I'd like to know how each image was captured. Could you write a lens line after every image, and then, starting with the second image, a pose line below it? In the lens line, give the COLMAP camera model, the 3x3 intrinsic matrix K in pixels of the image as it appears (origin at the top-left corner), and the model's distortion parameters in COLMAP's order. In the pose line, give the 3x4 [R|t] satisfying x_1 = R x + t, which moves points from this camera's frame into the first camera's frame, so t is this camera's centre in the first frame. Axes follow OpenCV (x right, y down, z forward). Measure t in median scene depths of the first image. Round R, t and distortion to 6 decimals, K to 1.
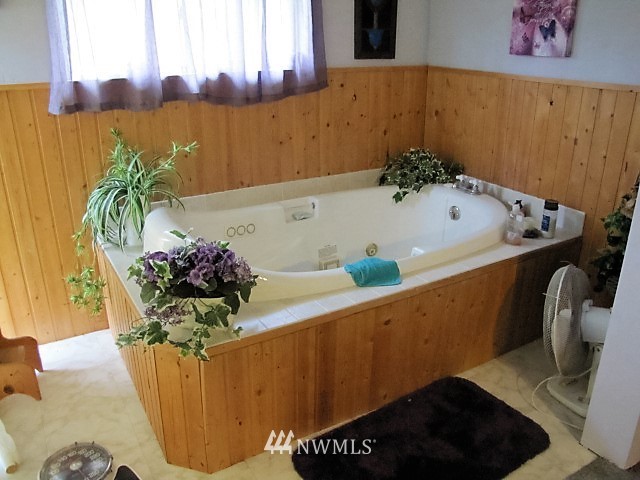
lens RADIAL K [[551.2, 0, 321.9], [0, 551.2, 238.7], [0, 0, 1]] dist [-0.128573, 0.001580]
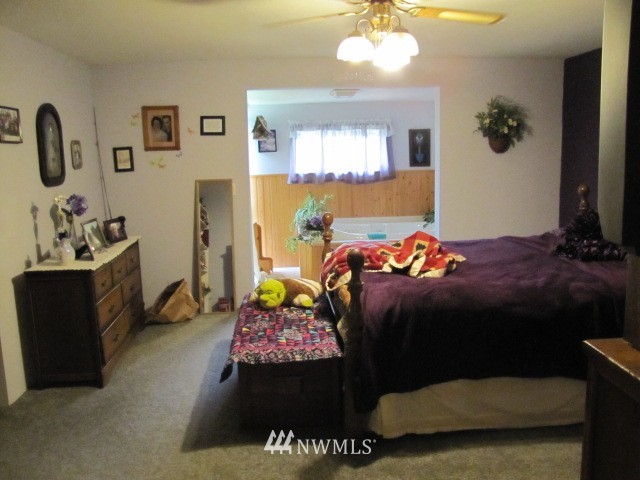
lens RADIAL K [[551.2, 0, 319.7], [0, 551.2, 239.6], [0, 0, 1]] dist [-0.128573, 0.001580]
pose [[0.888632, 0.045259, -0.456381, 0.929712], [-0.133240, 0.977675, -0.162479, 0.476141], [0.438839, 0.205192, 0.874824, -1.357604]]
